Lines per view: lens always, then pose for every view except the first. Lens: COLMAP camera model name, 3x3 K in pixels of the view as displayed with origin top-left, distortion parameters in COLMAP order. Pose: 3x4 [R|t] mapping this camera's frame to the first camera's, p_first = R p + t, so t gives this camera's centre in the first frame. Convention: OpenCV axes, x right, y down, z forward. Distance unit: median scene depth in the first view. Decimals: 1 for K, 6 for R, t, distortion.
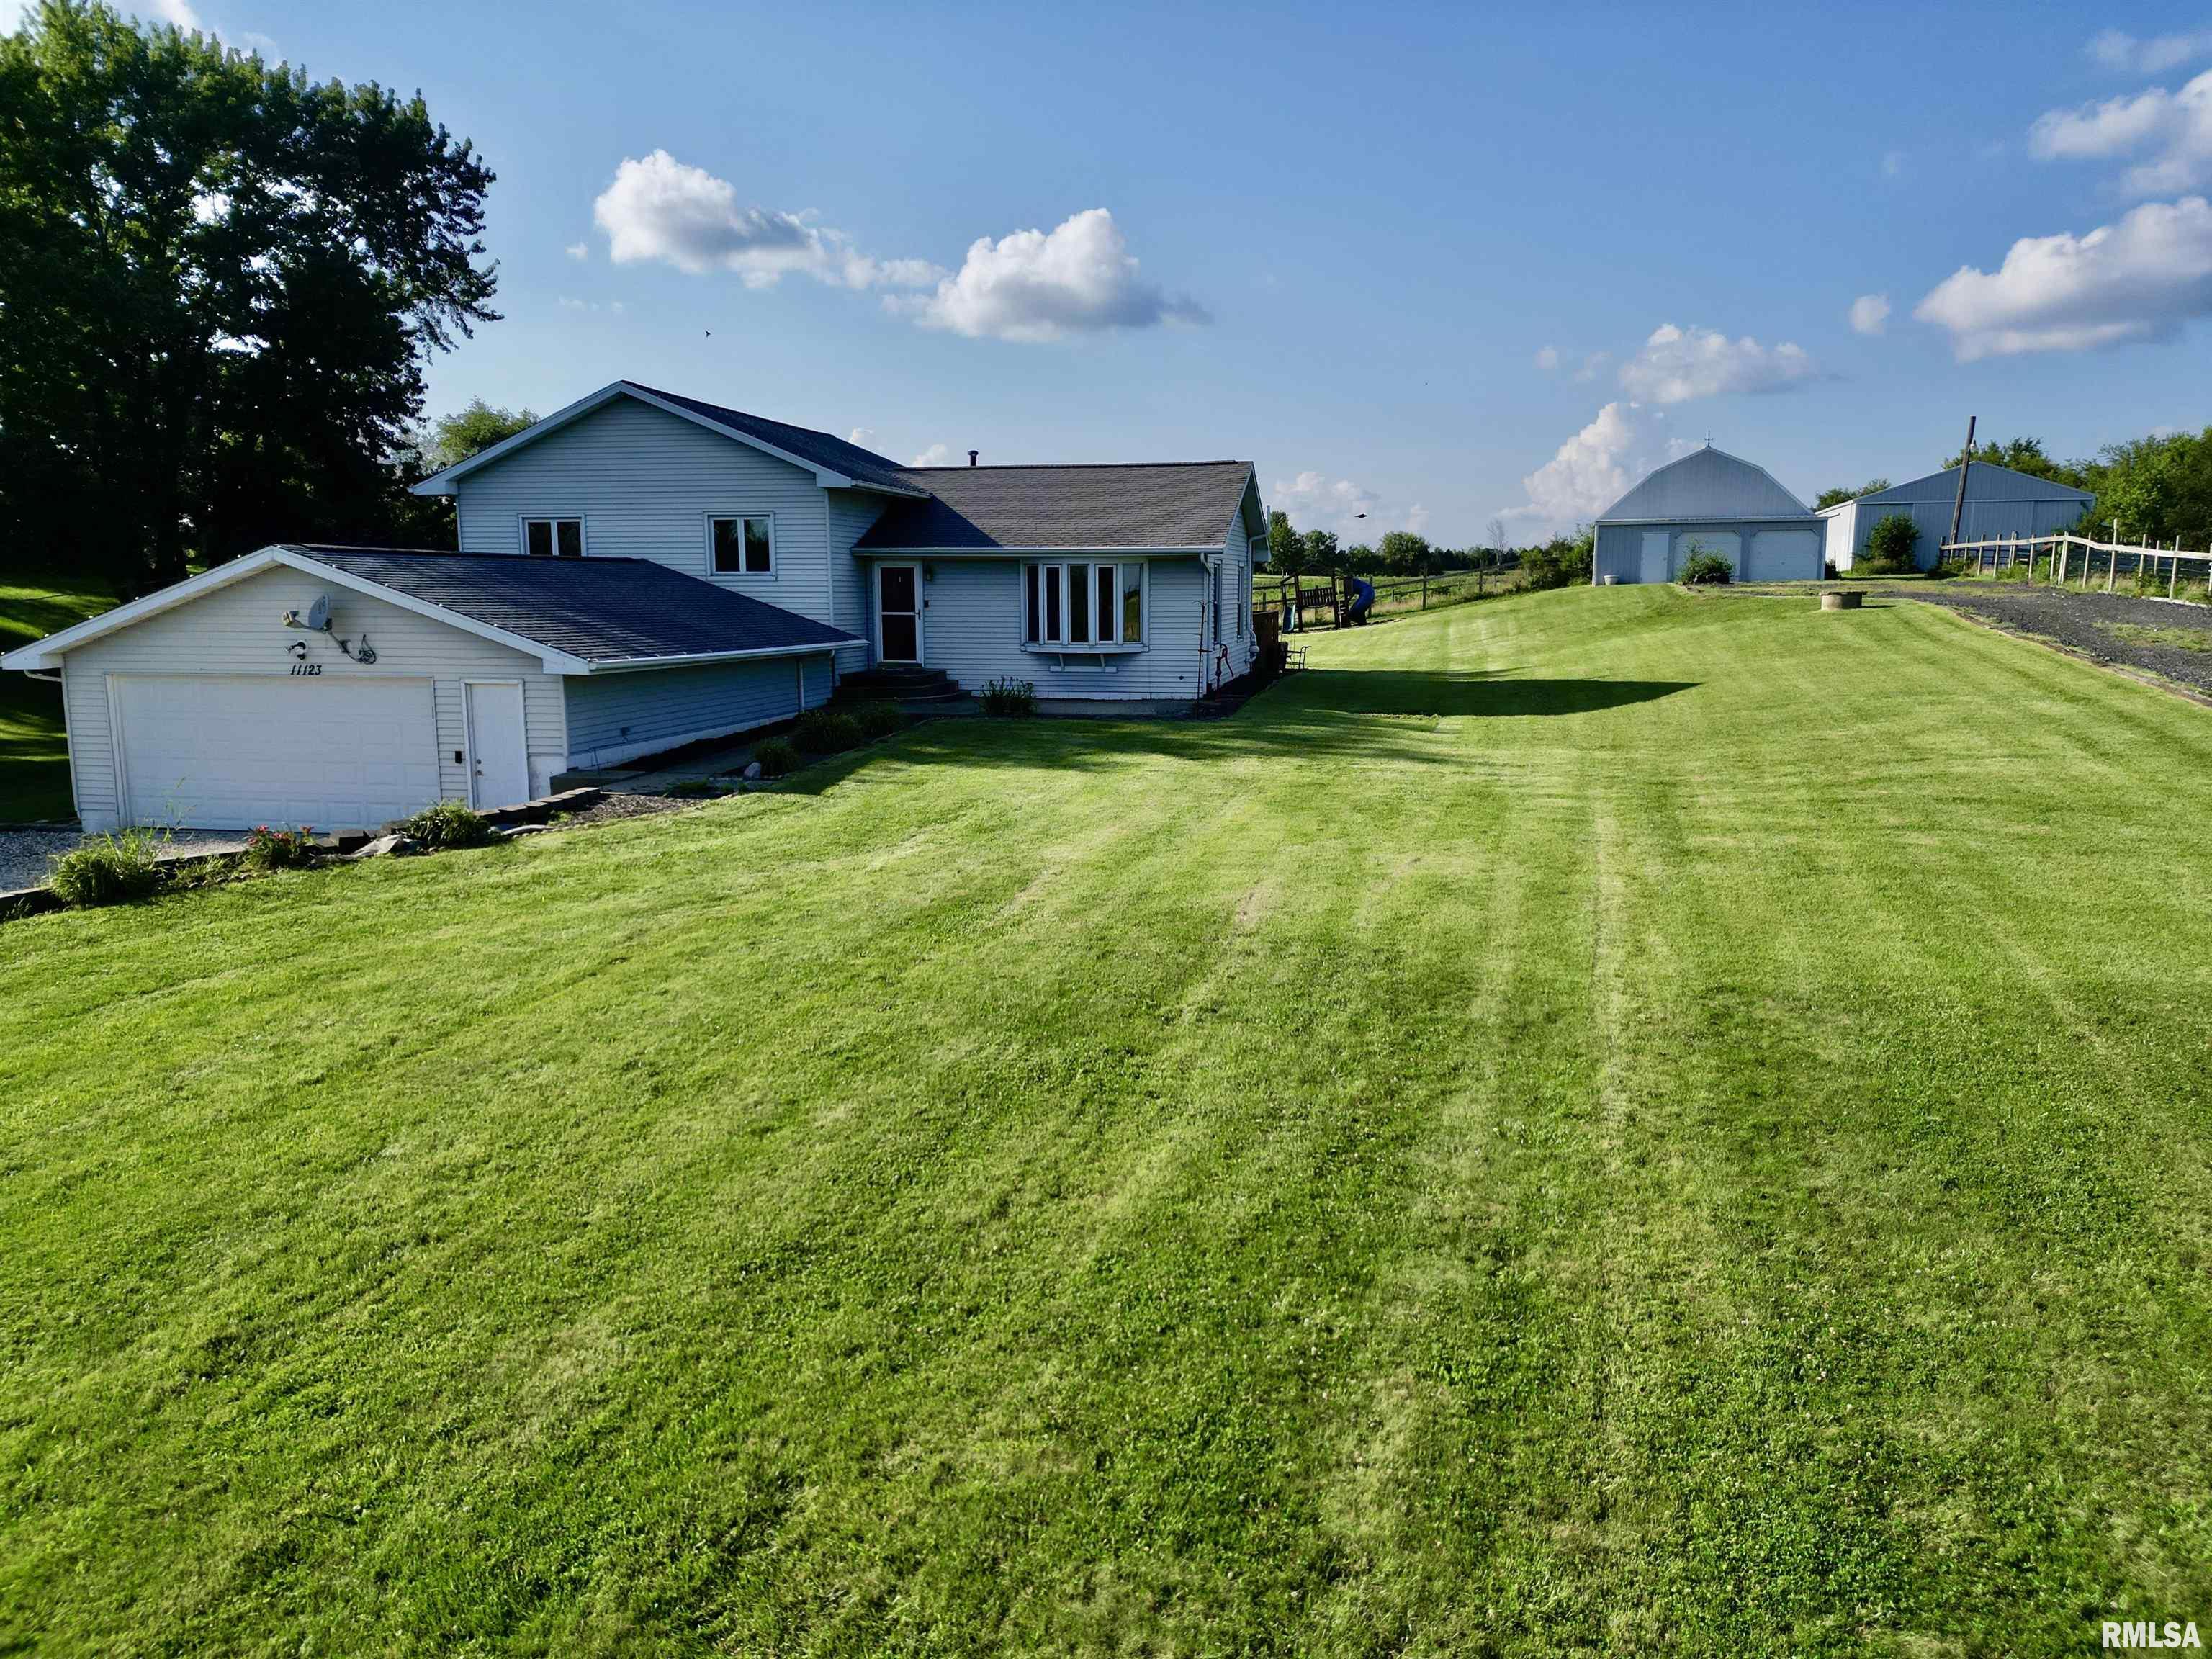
lens RADIAL K [[1541.7, 0, 1097.2], [0, 1541.7, 838.5], [0, 0, 1]] dist [0.044087, -0.010833]
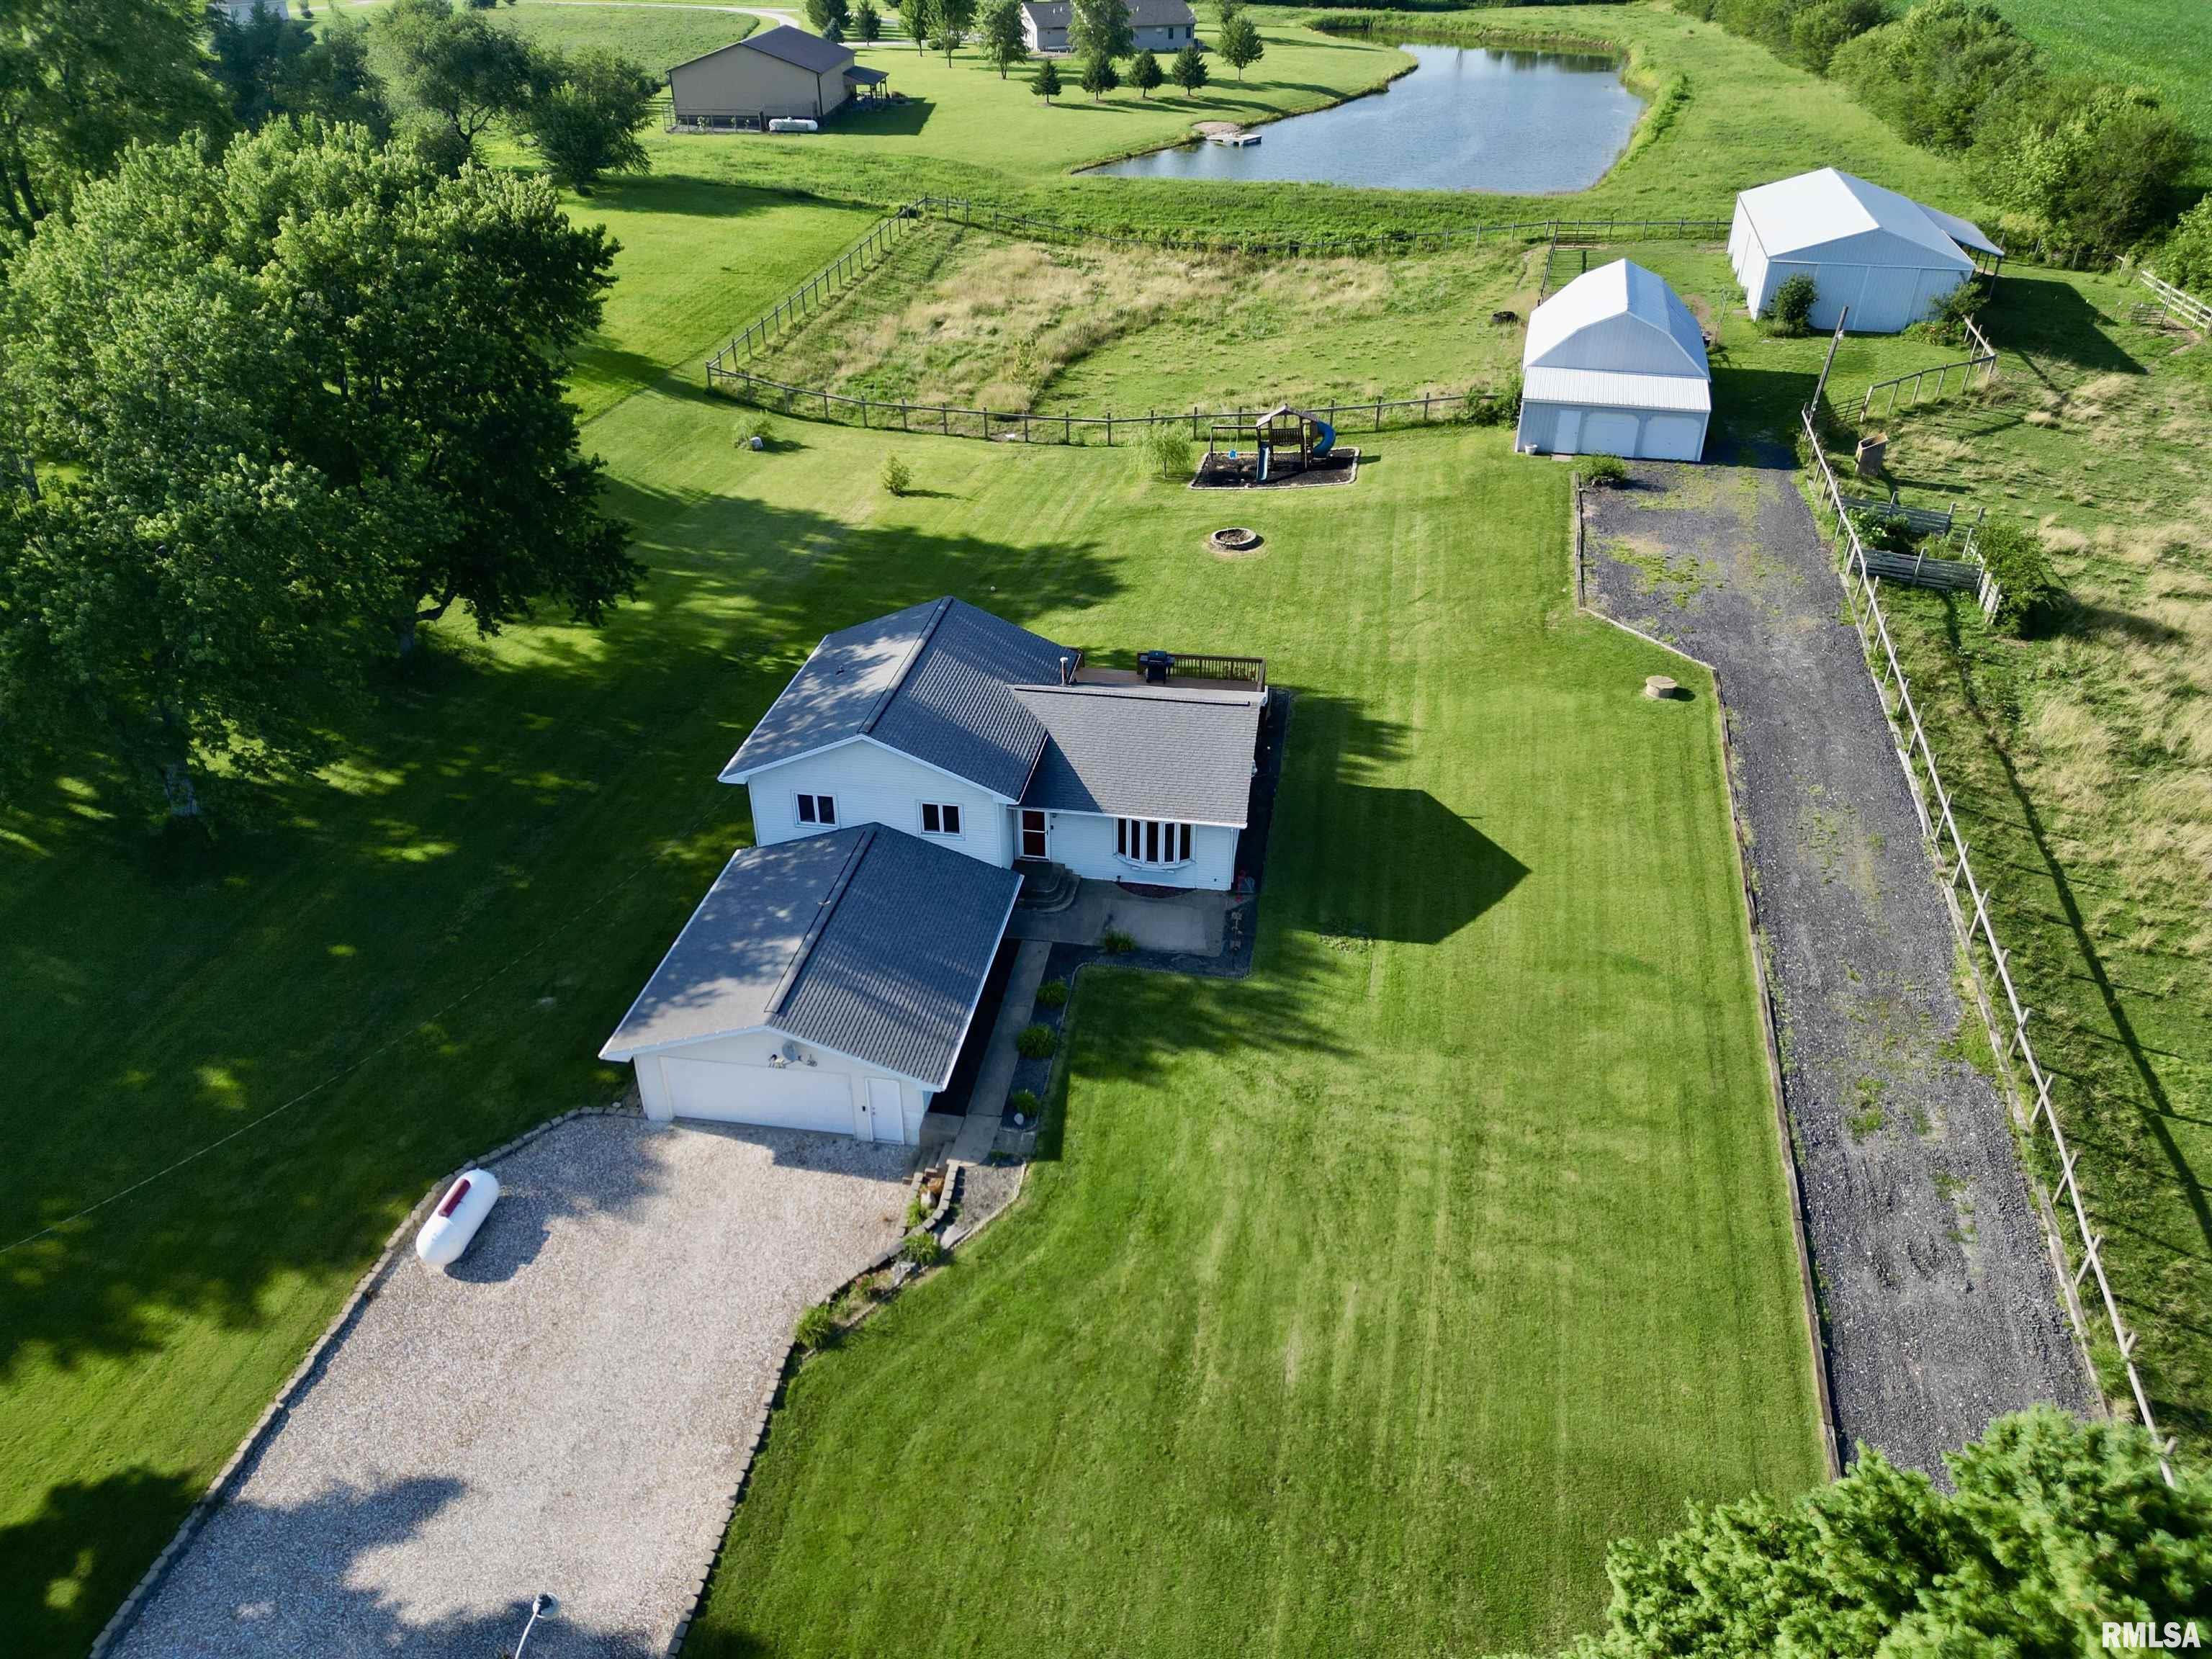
lens RADIAL K [[1534.6, 0, 1102.8], [0, 1534.6, 827.1], [0, 0, 1]] dist [0.100219, -0.109853]
pose [[0.998697, -0.023400, 0.045358, -0.196143], [0.004481, 0.925472, 0.378789, -1.114567], [-0.050841, -0.378092, 0.924371, -0.662556]]
